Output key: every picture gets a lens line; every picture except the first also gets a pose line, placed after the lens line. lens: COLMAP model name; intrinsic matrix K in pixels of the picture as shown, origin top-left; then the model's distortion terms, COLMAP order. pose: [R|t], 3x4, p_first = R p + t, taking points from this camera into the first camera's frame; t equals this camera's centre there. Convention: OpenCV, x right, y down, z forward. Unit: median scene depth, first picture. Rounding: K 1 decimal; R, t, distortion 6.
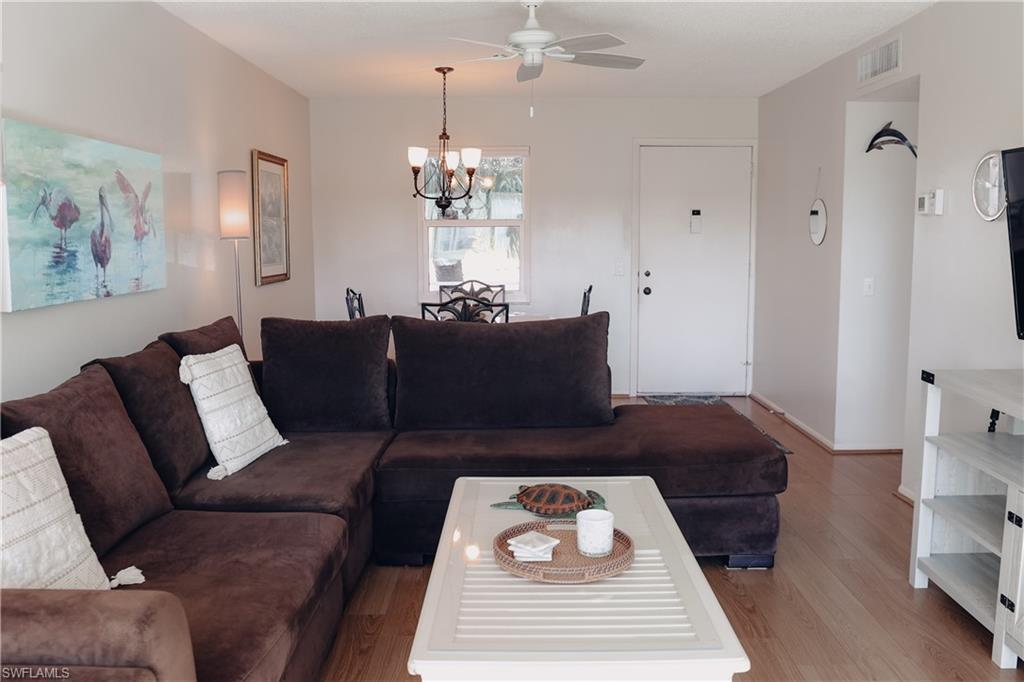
lens RADIAL K [[872.9, 0, 512.7], [0, 872.9, 341.9], [0, 0, 1]] dist [-0.000458, 0.001184]
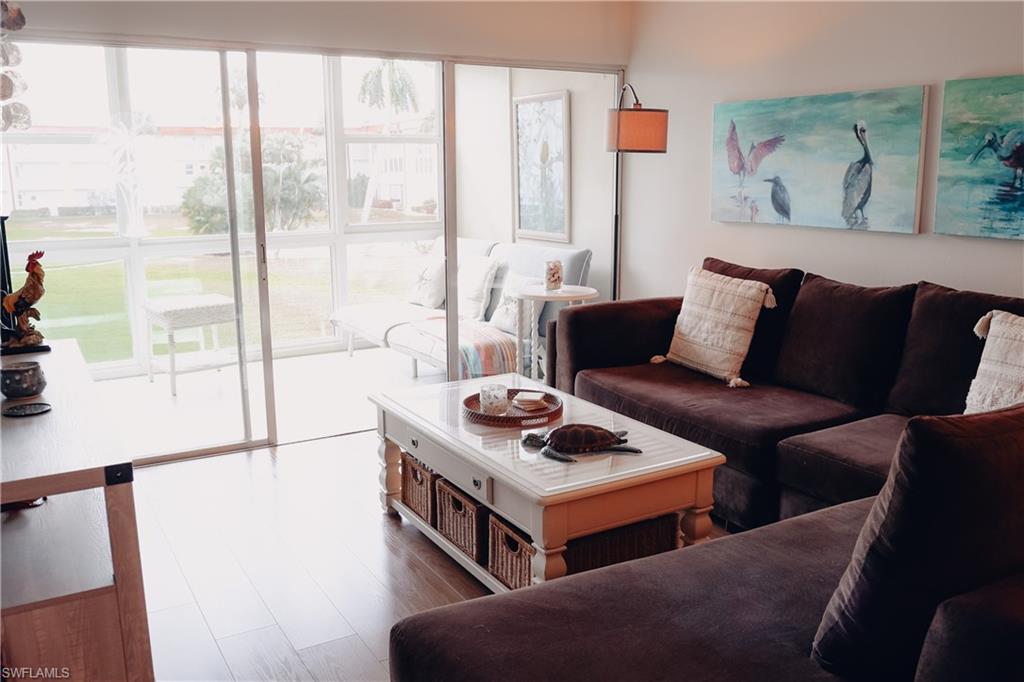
lens RADIAL K [[872.9, 0, 512.0], [0, 872.9, 337.5], [0, 0, 1]] dist [-0.000458, 0.001184]
pose [[-0.869365, 0.115200, -0.480555, 0.567028], [-0.045903, 0.949419, 0.310639, -0.243802], [0.492033, 0.292118, -0.820104, 1.680775]]
